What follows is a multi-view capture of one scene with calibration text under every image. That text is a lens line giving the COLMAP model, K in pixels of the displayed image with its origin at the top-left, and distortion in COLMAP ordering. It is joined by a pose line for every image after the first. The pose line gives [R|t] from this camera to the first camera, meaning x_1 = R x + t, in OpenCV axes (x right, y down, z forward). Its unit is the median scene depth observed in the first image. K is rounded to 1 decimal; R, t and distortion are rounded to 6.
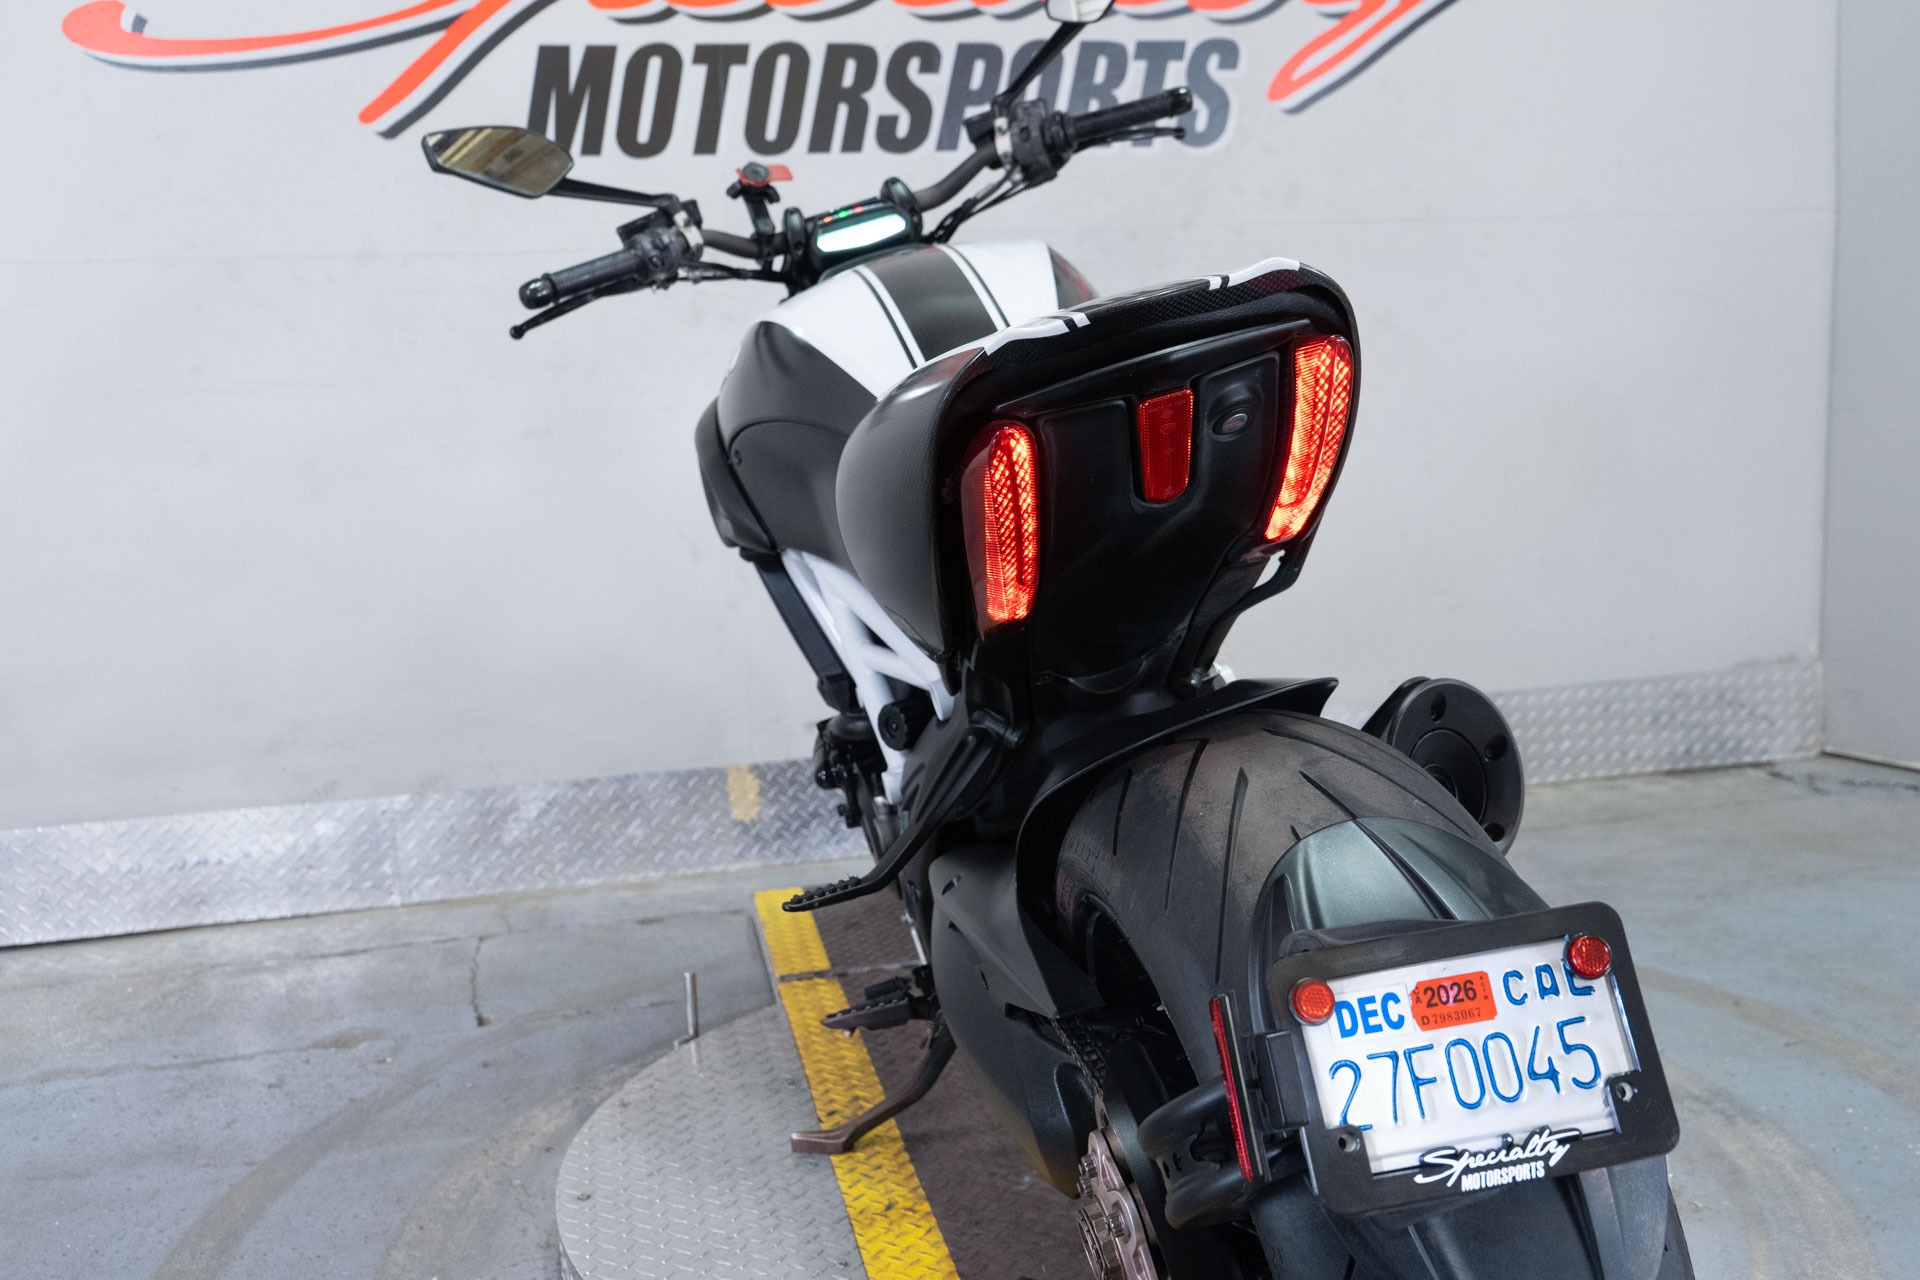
lens RADIAL K [[1857.3, 0, 968.6], [0, 1857.3, 628.2], [0, 0, 1]] dist [0.001993, 0.021207]
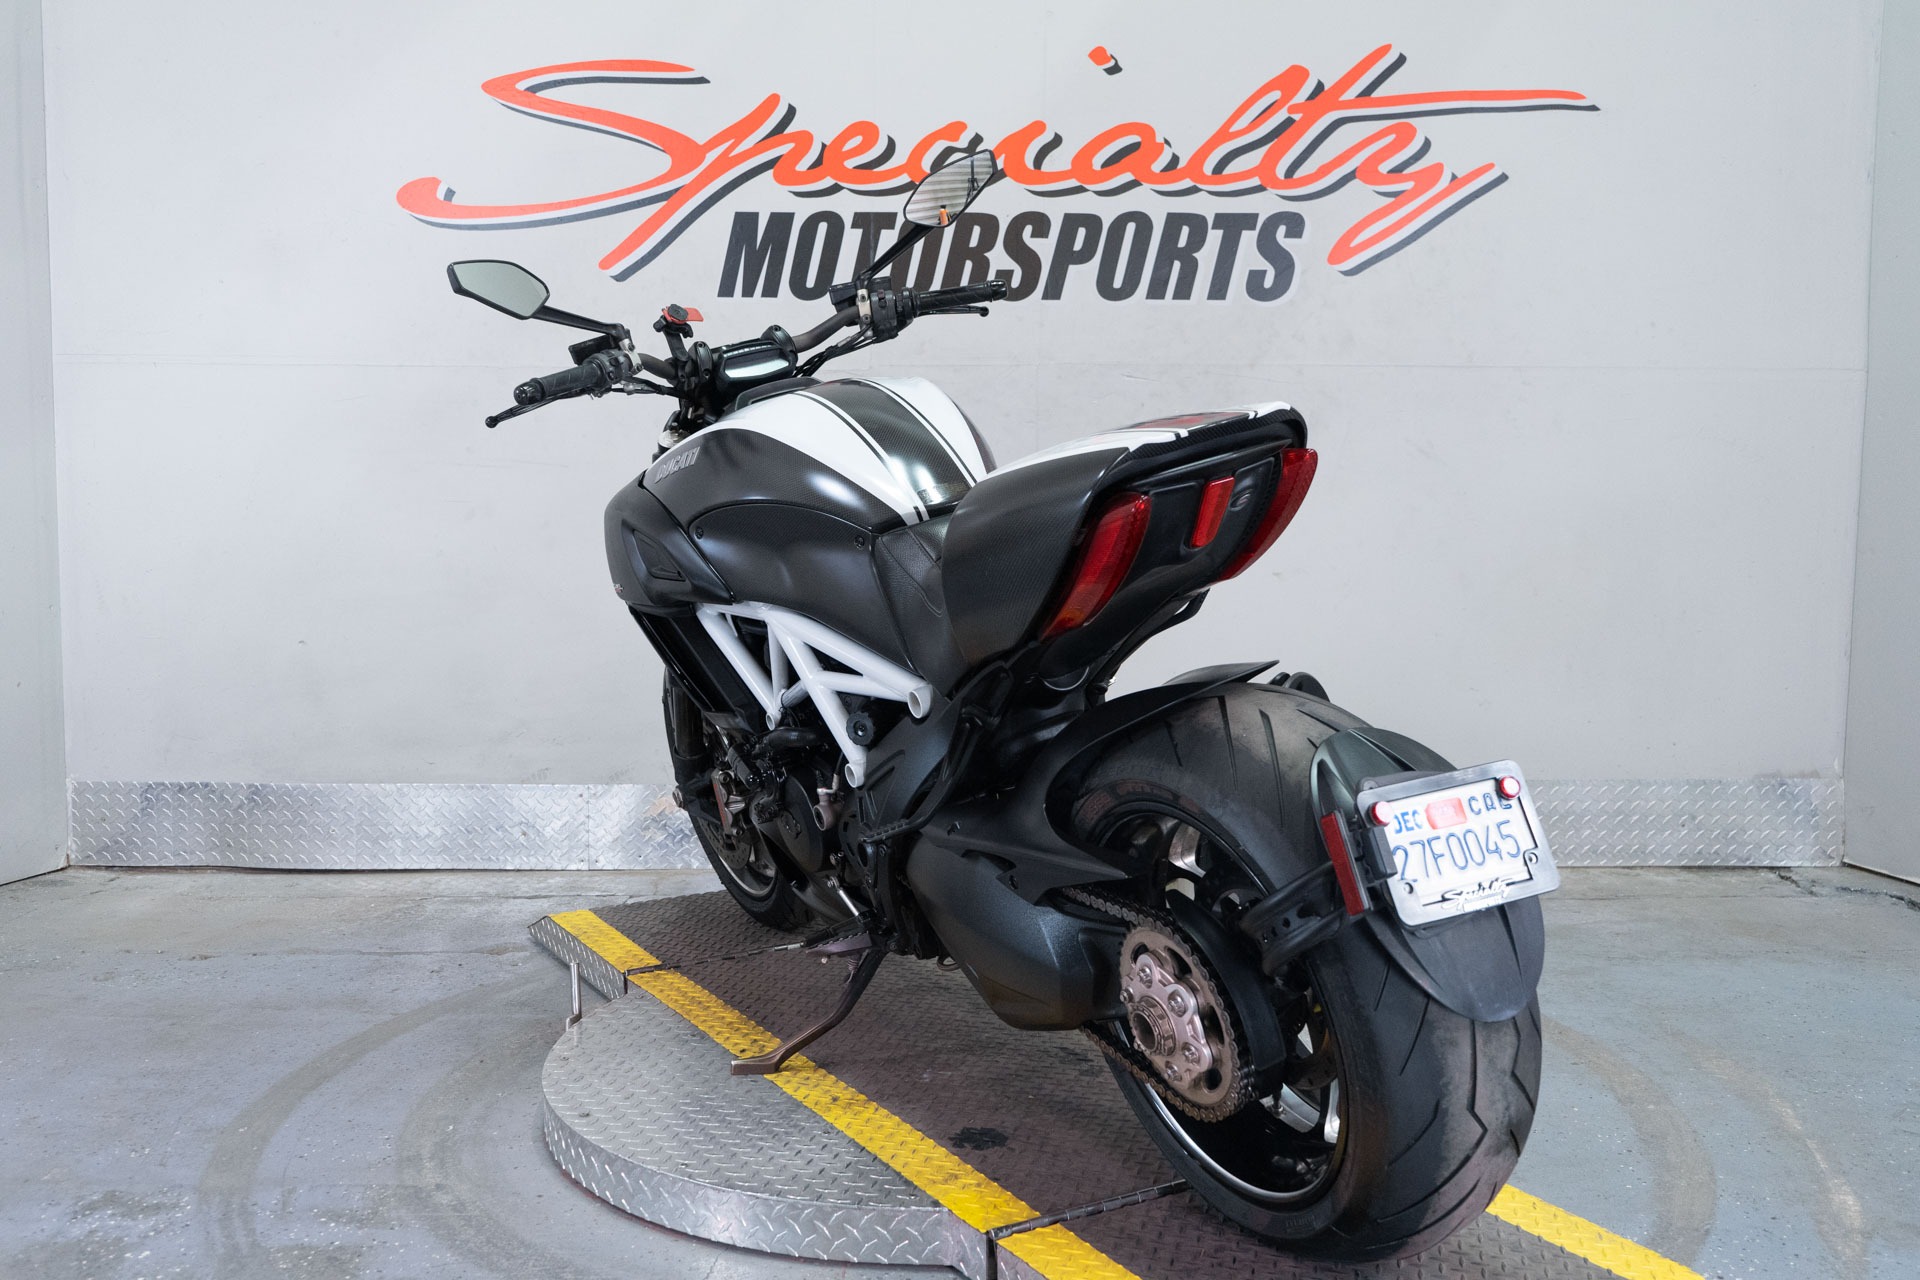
lens RADIAL K [[1755.5, 0, 963.2], [0, 1755.5, 639.1], [0, 0, 1]] dist [-0.001049, 0.010251]
pose [[0.975021, 0.064579, -0.212515, 0.200457], [-0.075850, 0.996089, -0.045311, 0.026169], [0.208758, 0.060299, 0.976107, -0.142284]]
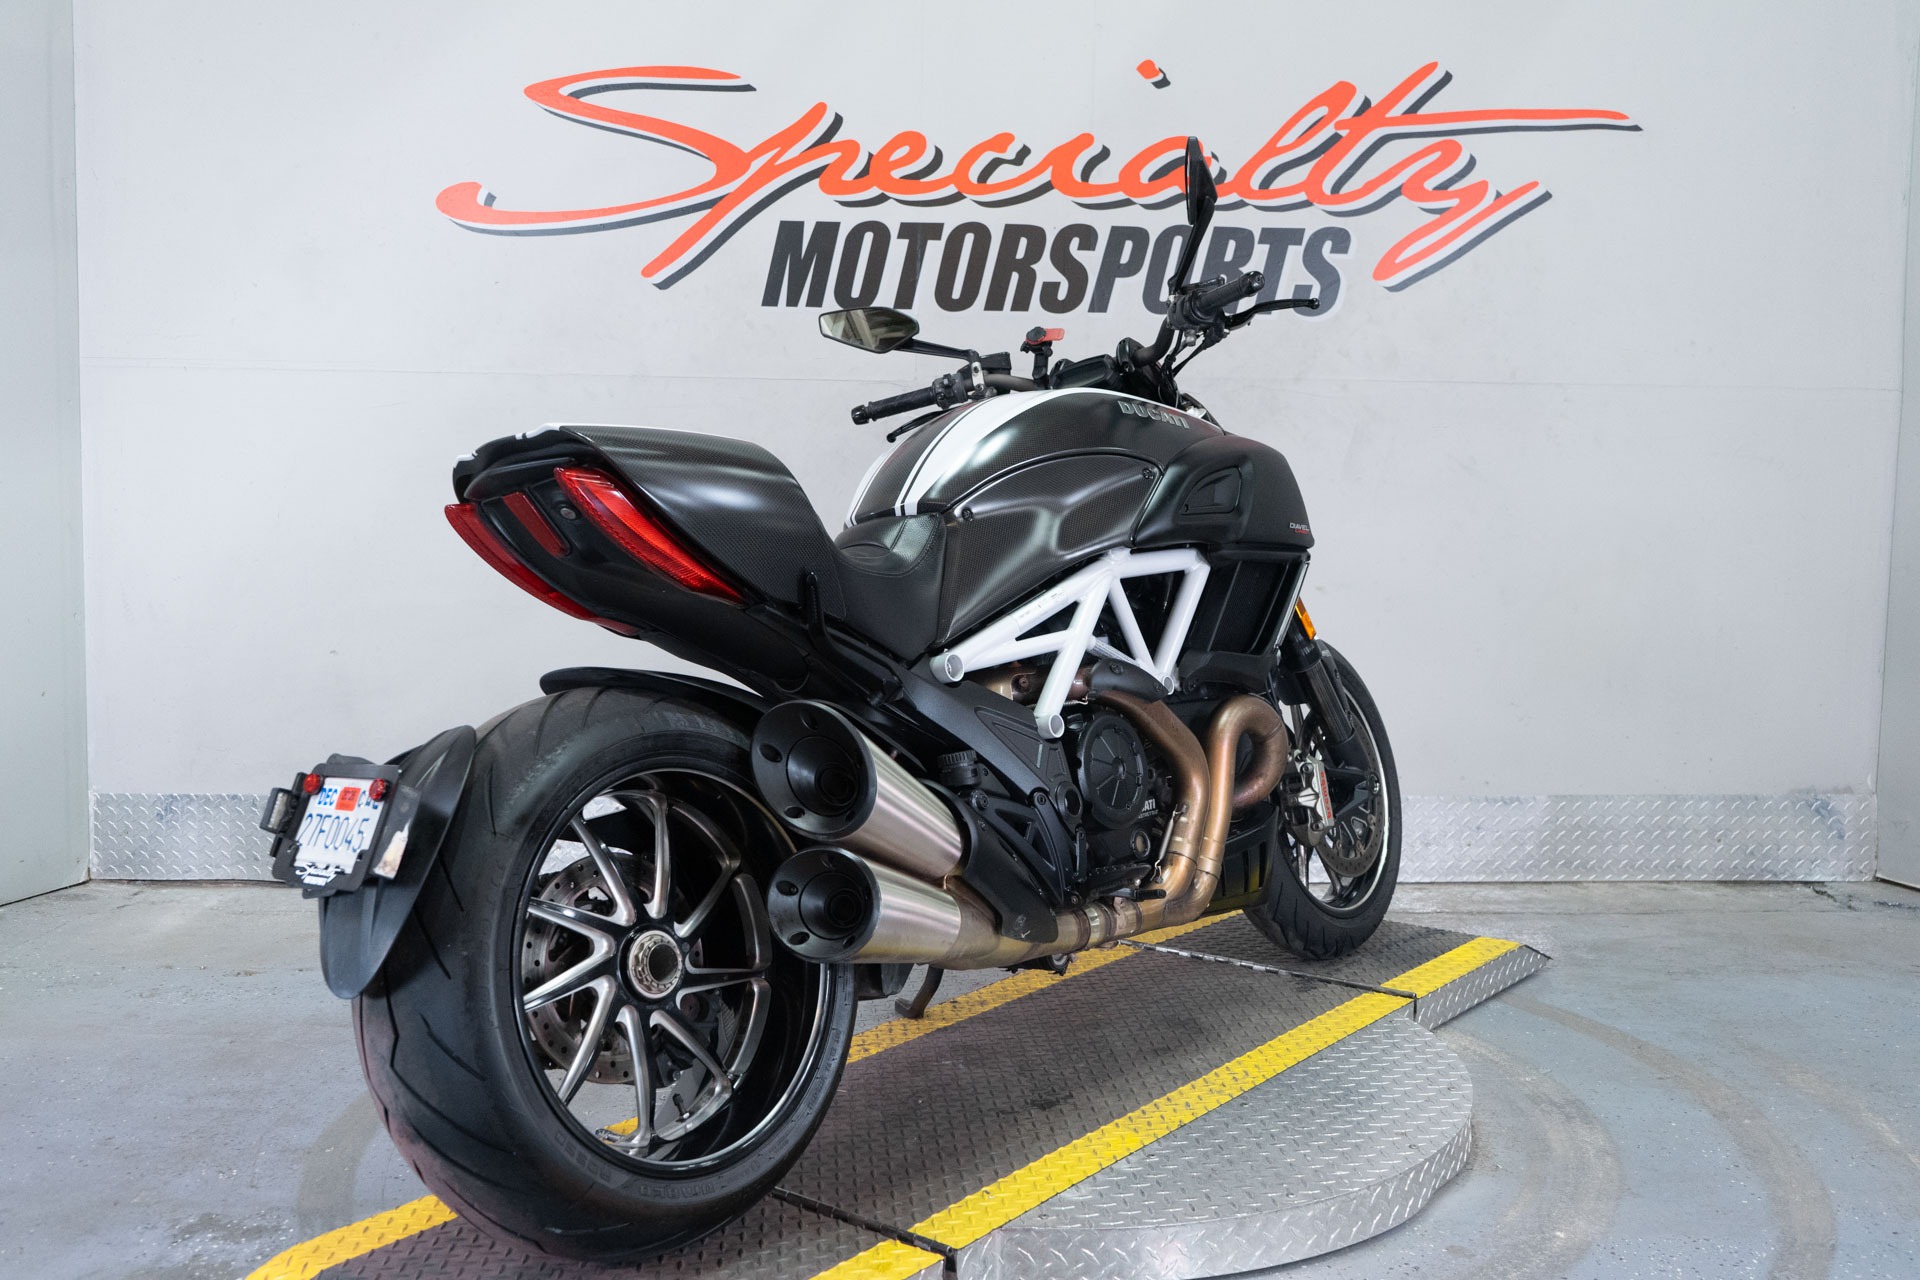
lens RADIAL K [[1755.5, 0, 963.2], [0, 1755.5, 639.1], [0, 0, 1]] dist [-0.001049, 0.010251]
pose [[0.980758, 0.067695, -0.183117, 0.133305], [-0.079052, 0.995328, -0.055440, 0.031679], [0.178509, 0.068848, 0.981527, -0.148948]]
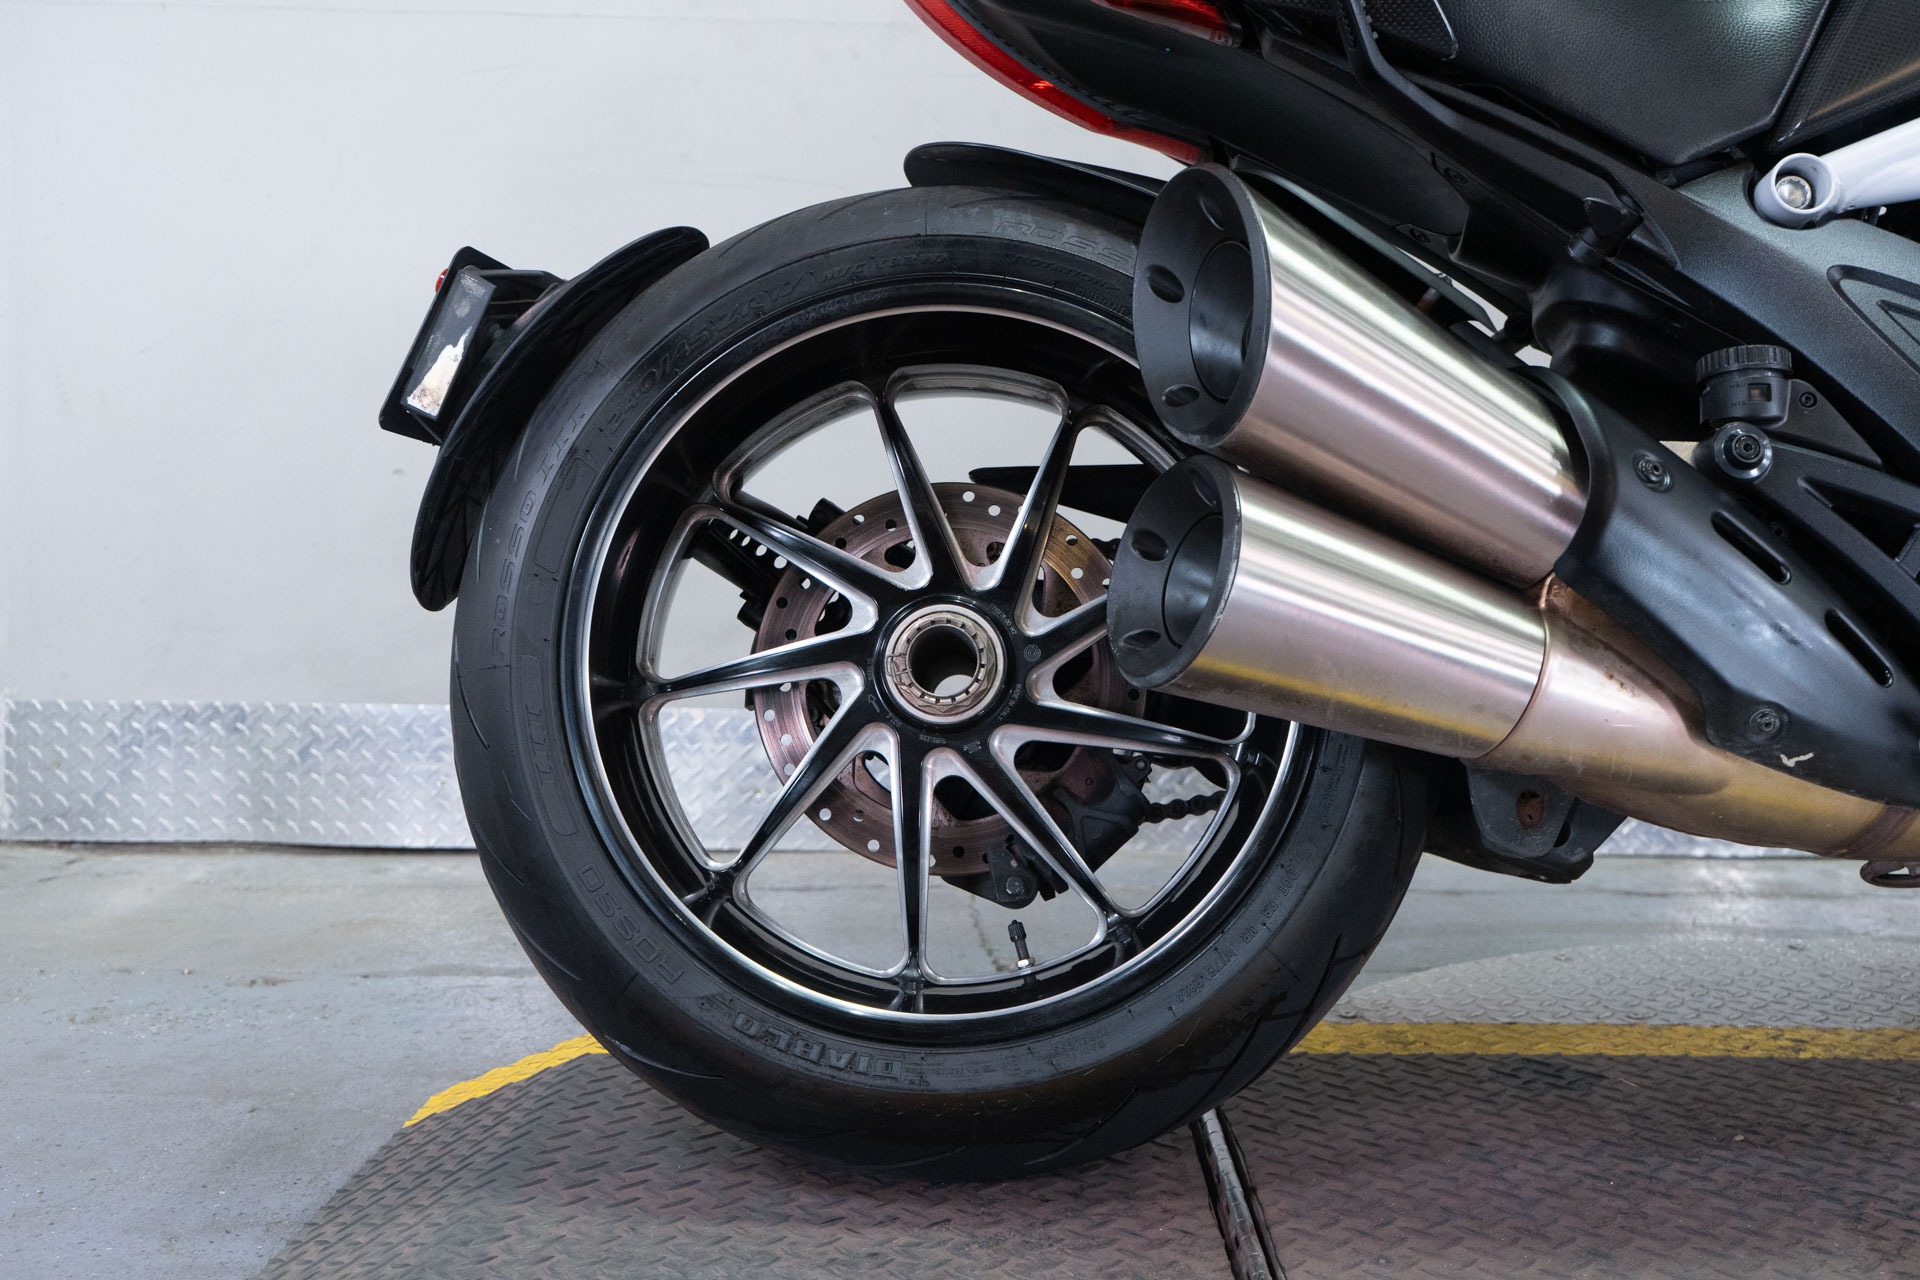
lens RADIAL K [[1857.3, 0, 968.6], [0, 1857.3, 628.2], [0, 0, 1]] dist [0.001993, 0.021207]
pose [[0.980827, 0.067666, -0.182754, -0.128234], [-0.083519, 0.993250, -0.080486, 0.118160], [0.176074, 0.094207, 0.979859, 0.238733]]
